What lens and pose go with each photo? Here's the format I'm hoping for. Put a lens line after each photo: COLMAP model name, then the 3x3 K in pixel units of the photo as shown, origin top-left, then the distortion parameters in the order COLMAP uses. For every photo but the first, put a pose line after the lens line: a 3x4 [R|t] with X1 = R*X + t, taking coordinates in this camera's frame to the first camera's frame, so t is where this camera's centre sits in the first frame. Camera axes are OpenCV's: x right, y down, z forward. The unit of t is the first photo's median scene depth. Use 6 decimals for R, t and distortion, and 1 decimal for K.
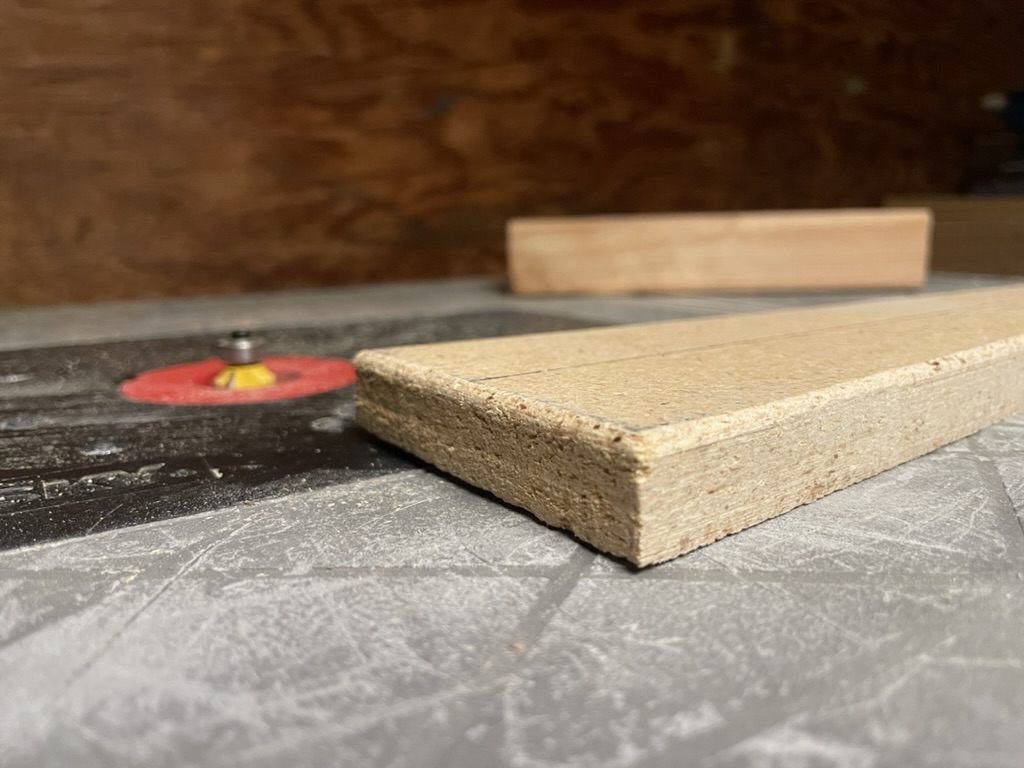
lens RADIAL K [[820.7, 0, 512.0], [0, 820.7, 384.0], [0, 0, 1]] dist [0.049298, -0.133391]
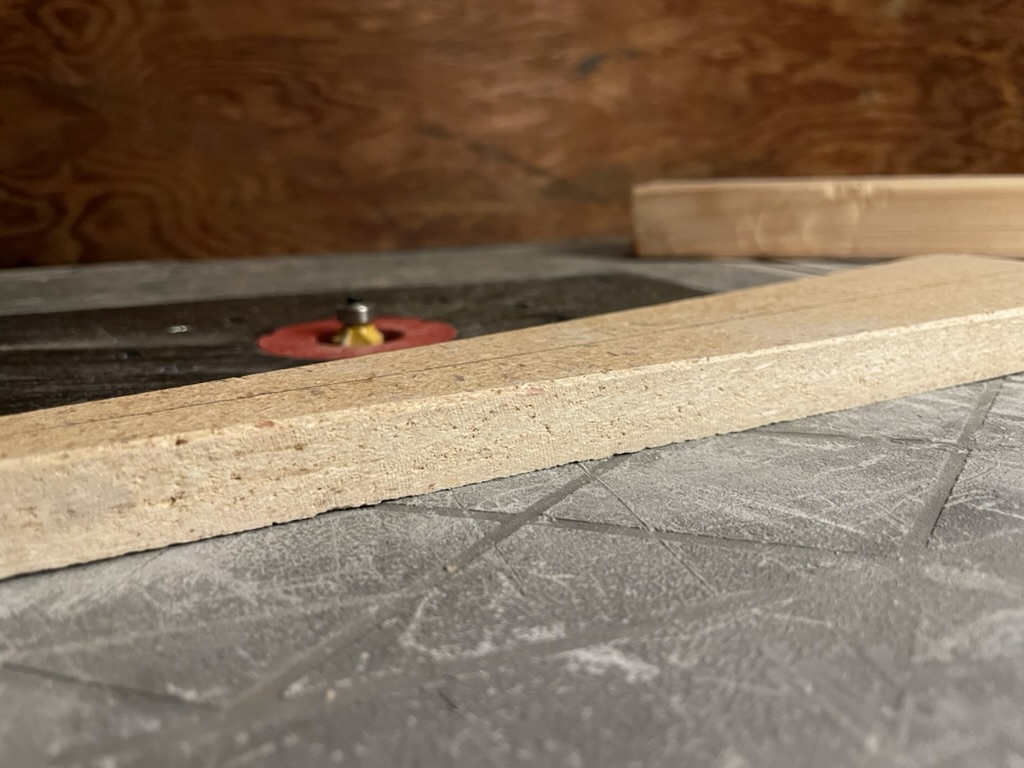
lens RADIAL K [[820.7, 0, 512.0], [0, 820.7, 384.0], [0, 0, 1]] dist [0.049298, -0.133391]
pose [[0.976338, 0.051986, -0.209908, 0.330621], [-0.037778, 0.996751, 0.071137, -0.073114], [0.212924, -0.061524, 0.975130, -0.239377]]
